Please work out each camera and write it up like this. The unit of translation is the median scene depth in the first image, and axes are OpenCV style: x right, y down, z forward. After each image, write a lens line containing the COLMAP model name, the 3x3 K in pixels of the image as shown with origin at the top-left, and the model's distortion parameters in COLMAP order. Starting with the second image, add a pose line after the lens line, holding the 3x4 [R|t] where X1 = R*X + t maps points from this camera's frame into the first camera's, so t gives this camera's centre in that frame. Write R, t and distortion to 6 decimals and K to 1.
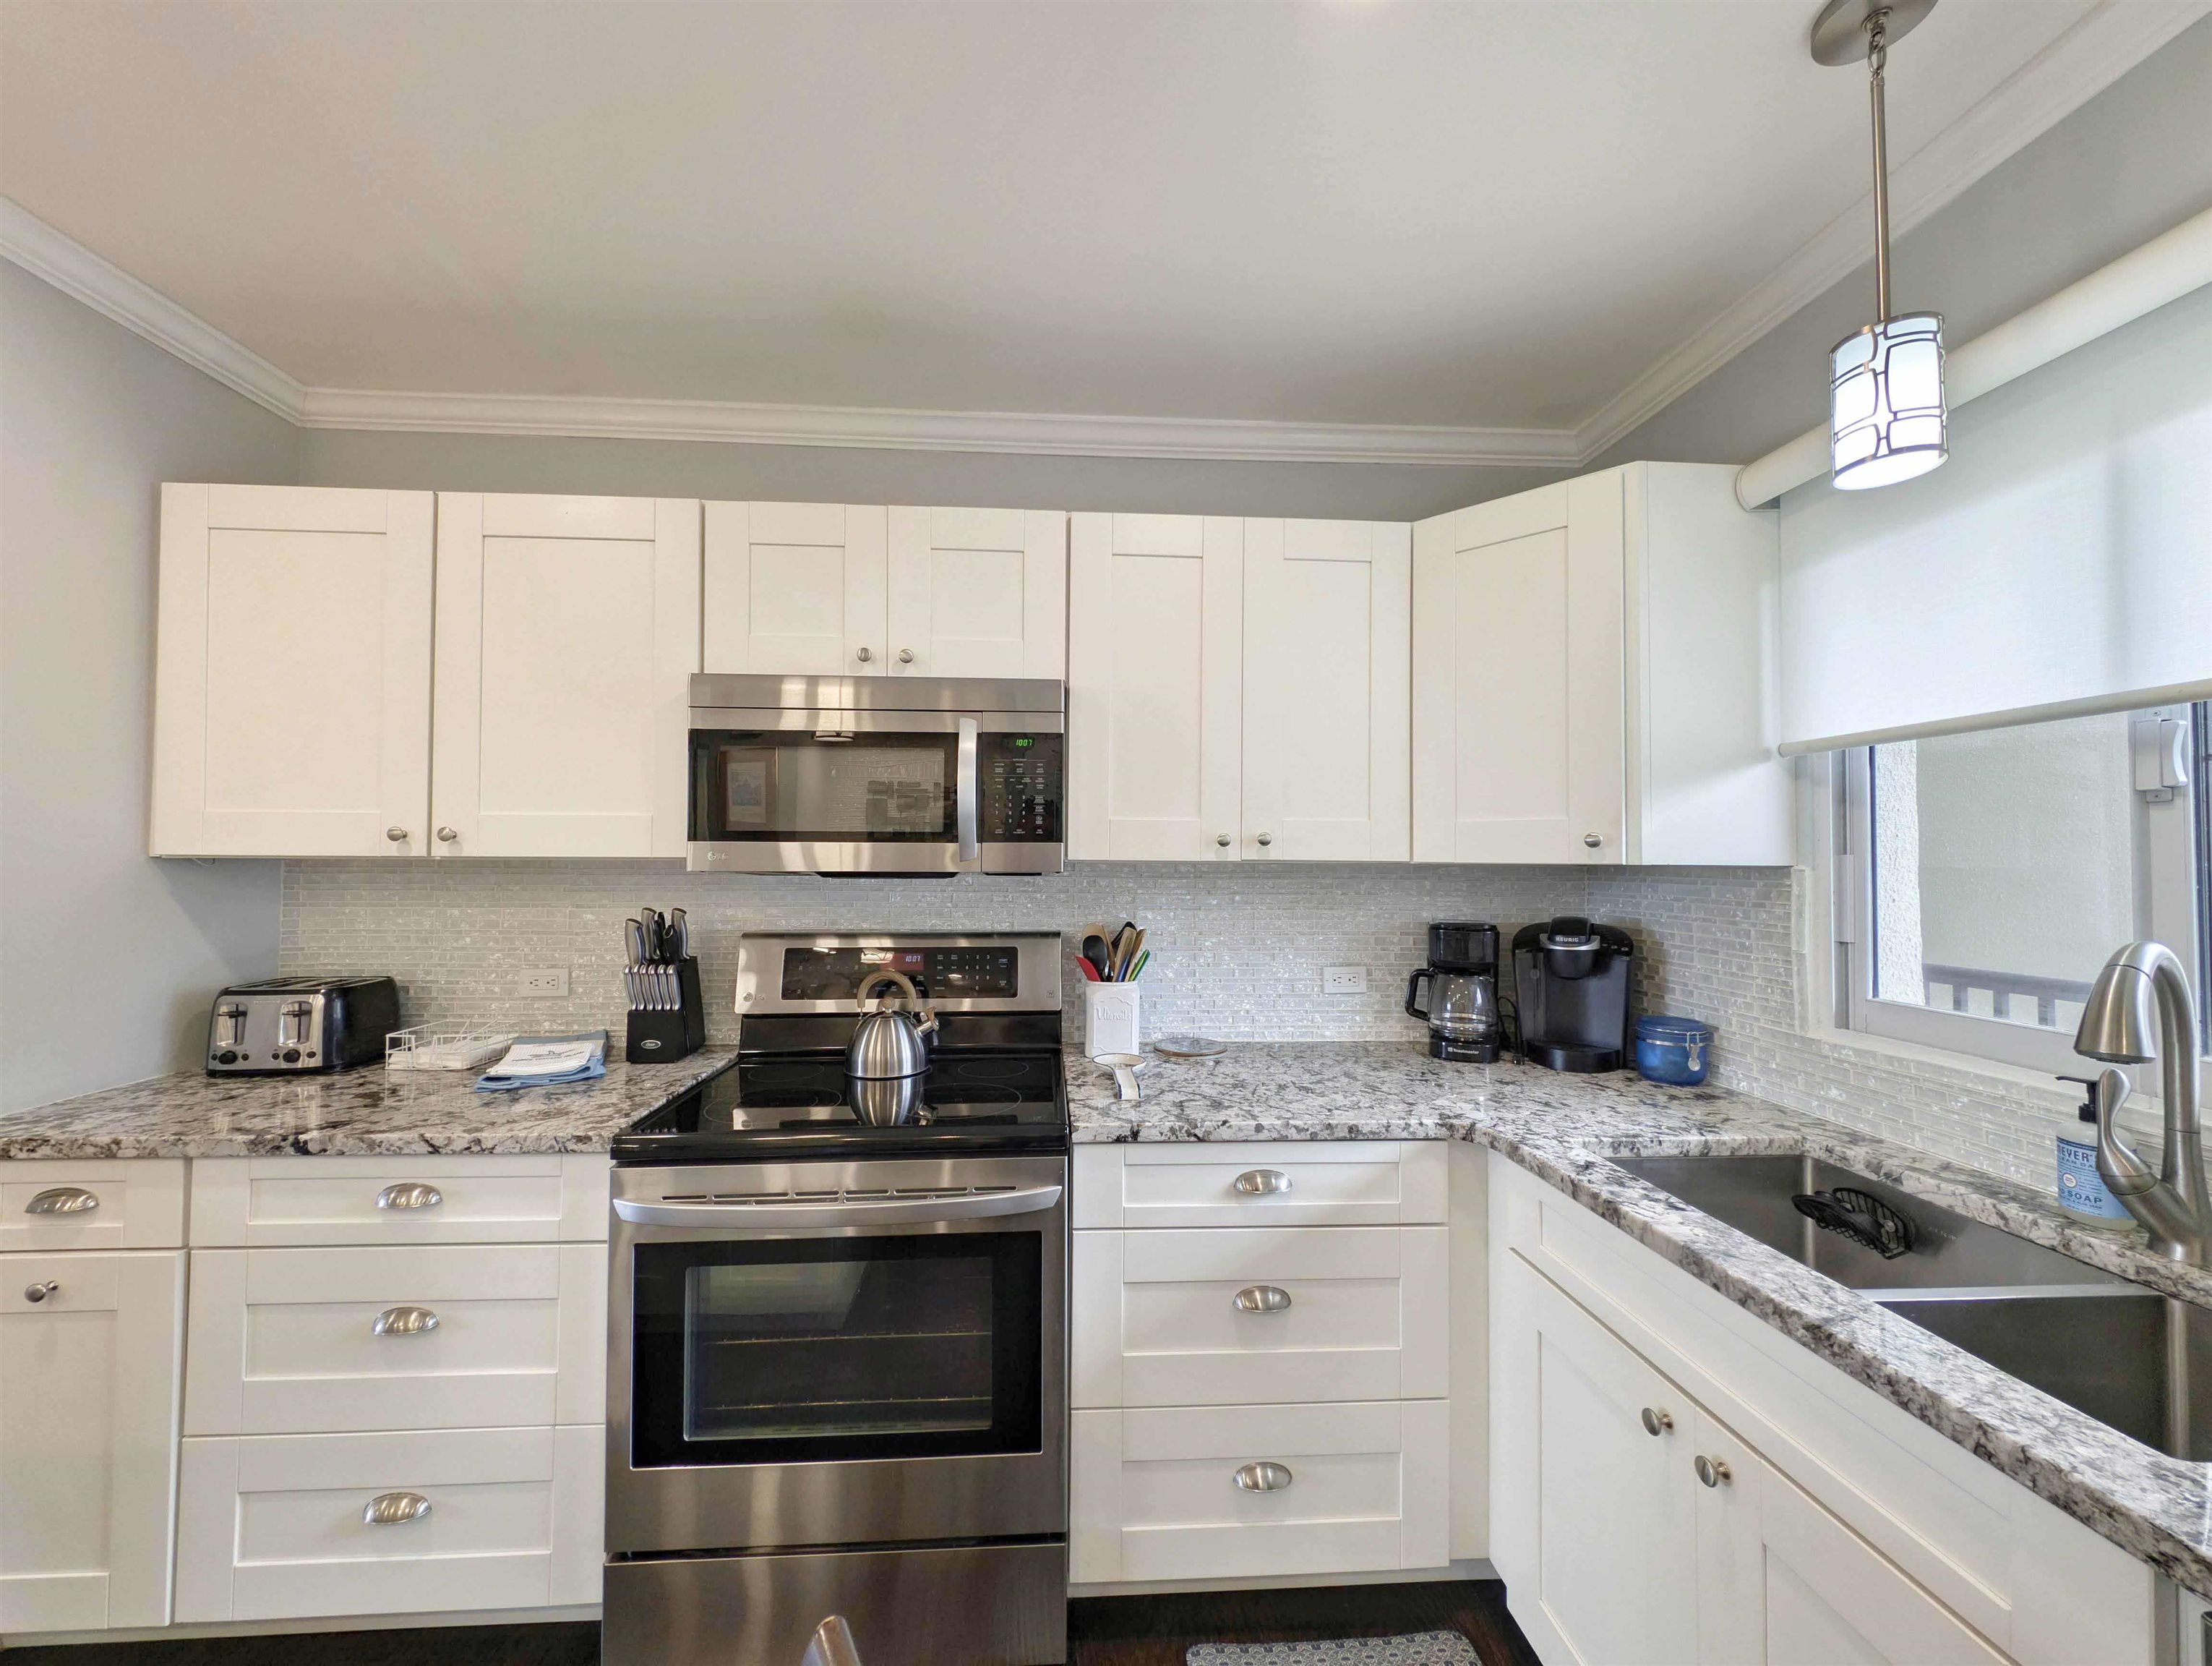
lens RADIAL K [[852.7, 0, 1078.5], [0, 852.7, 840.2], [0, 0, 1]] dist [0.025900, -0.000183]
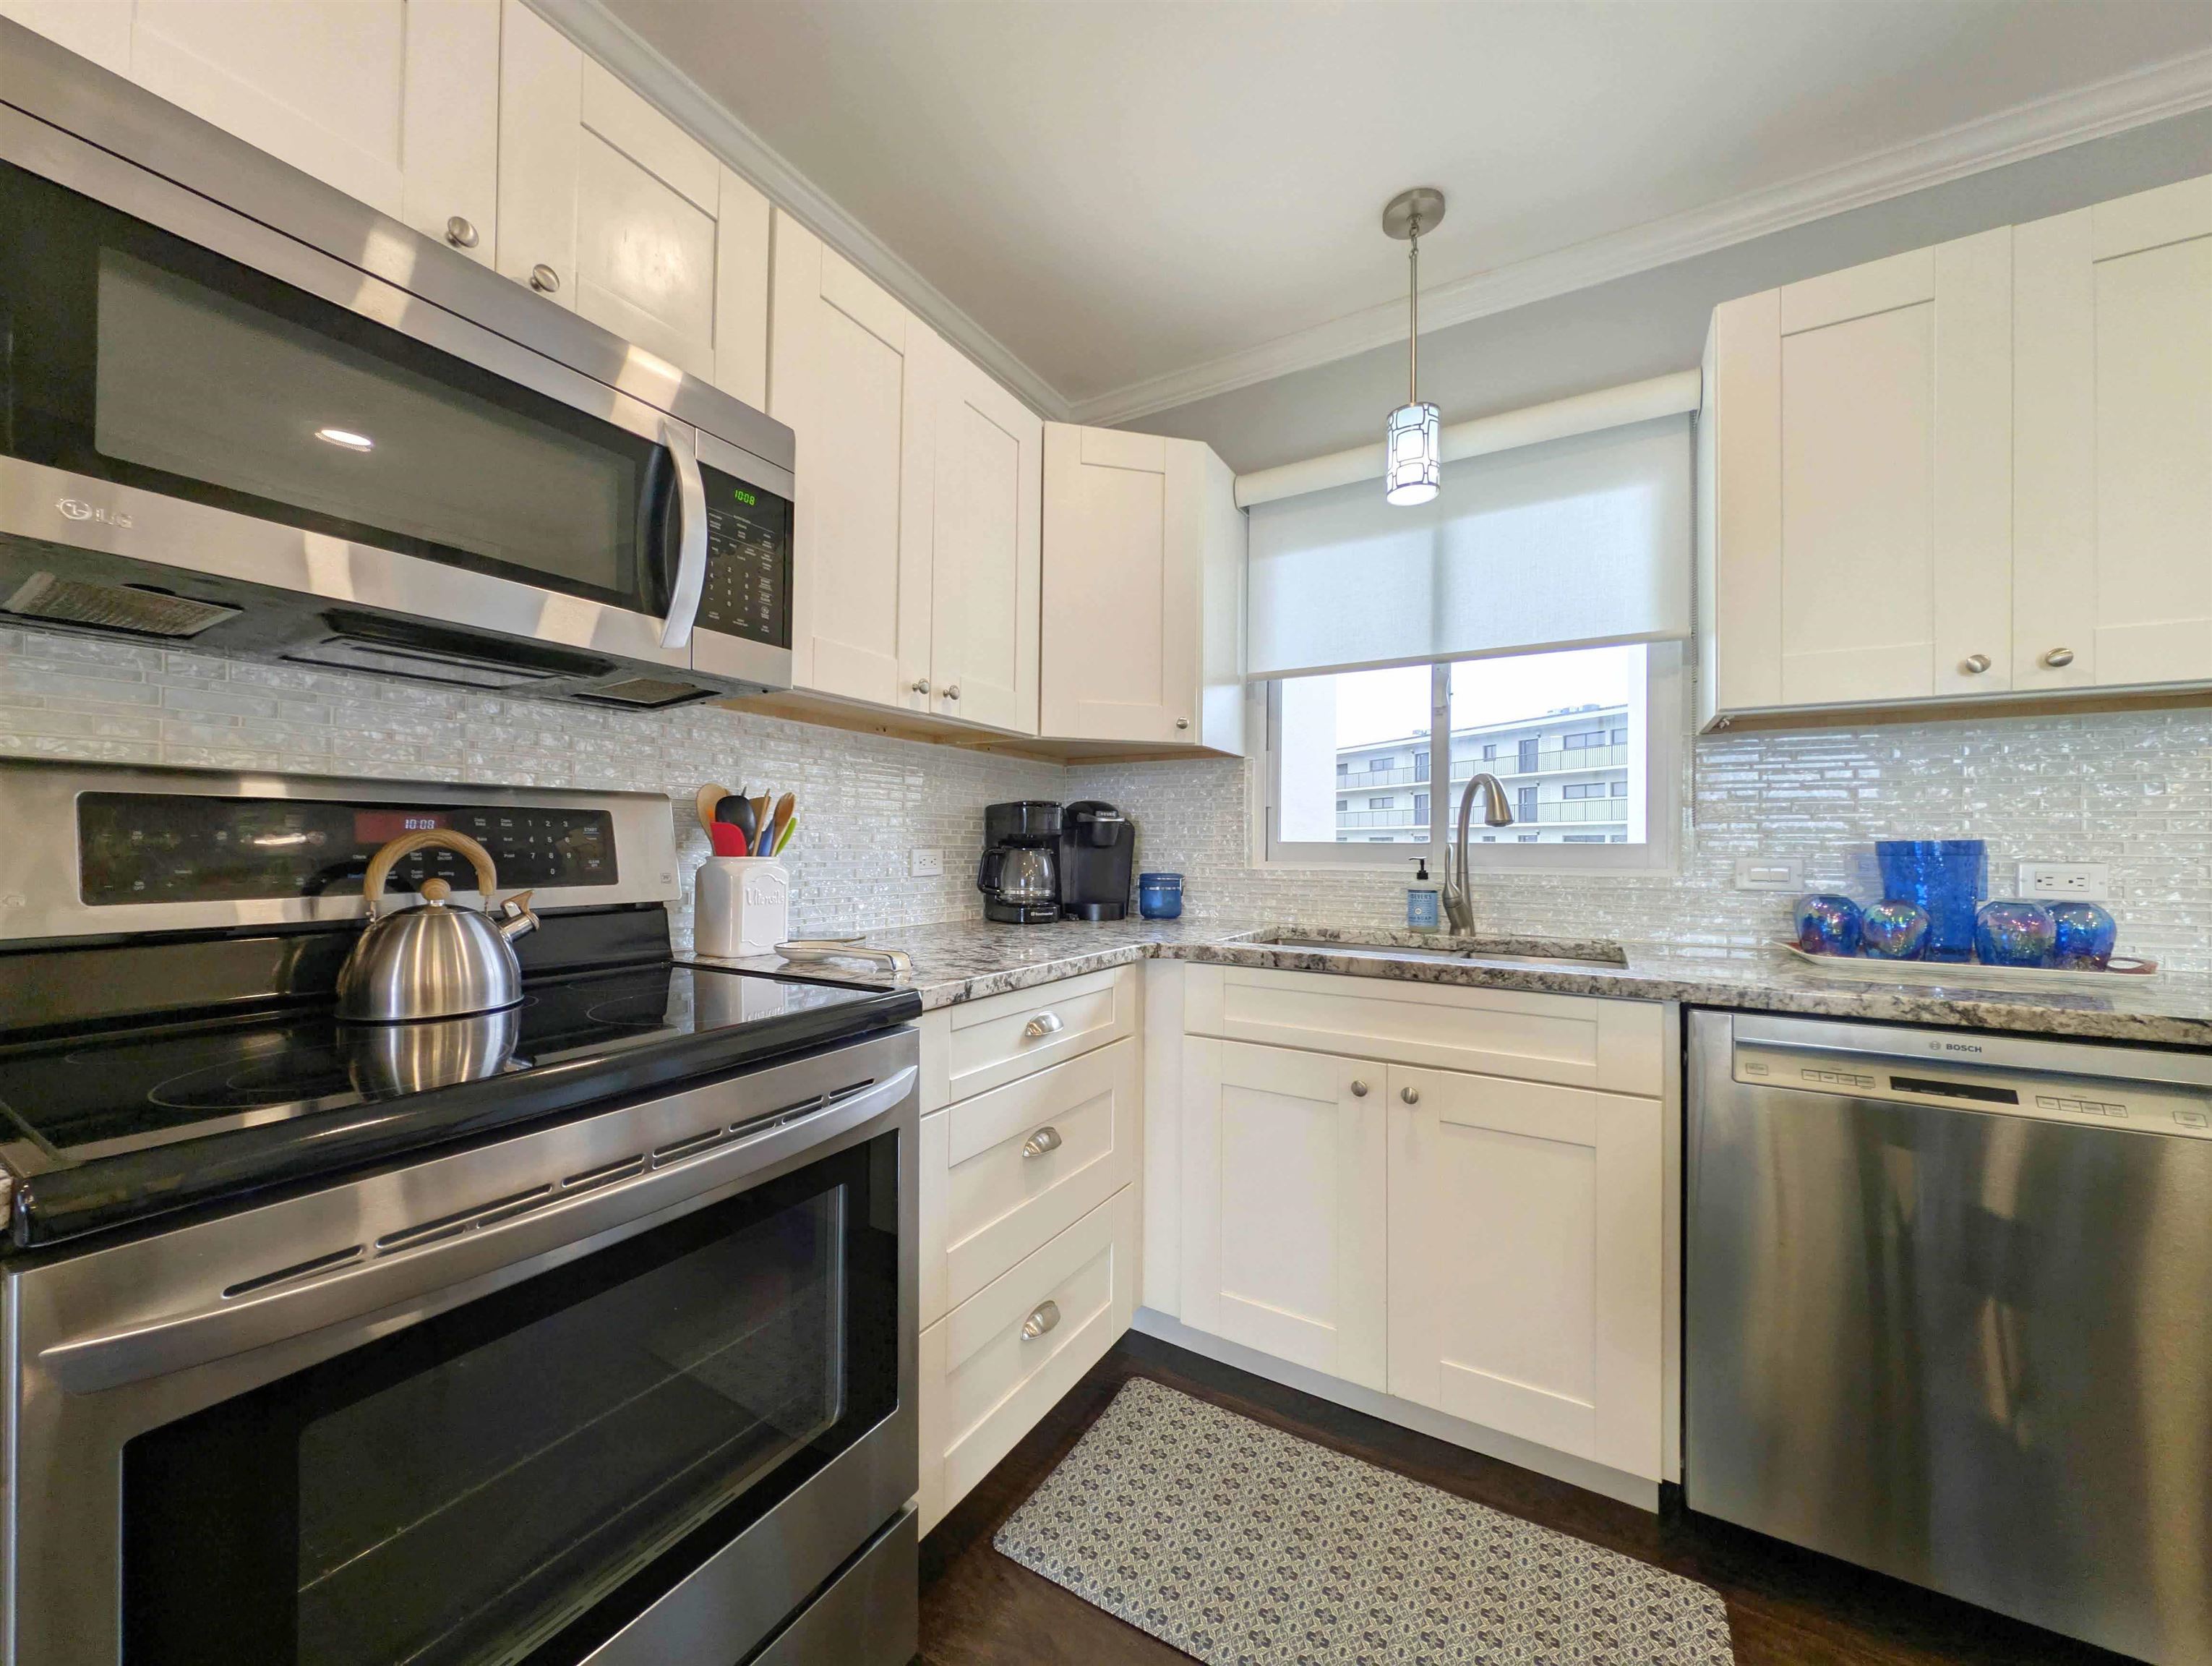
lens RADIAL K [[852.7, 0, 1078.5], [0, 852.7, 840.2], [0, 0, 1]] dist [0.025900, -0.000183]
pose [[0.561245, 0.013375, 0.827542, -0.494691], [-0.028688, 0.999583, 0.003300, 0.158584], [-0.827152, -0.025592, 0.561395, 0.368392]]
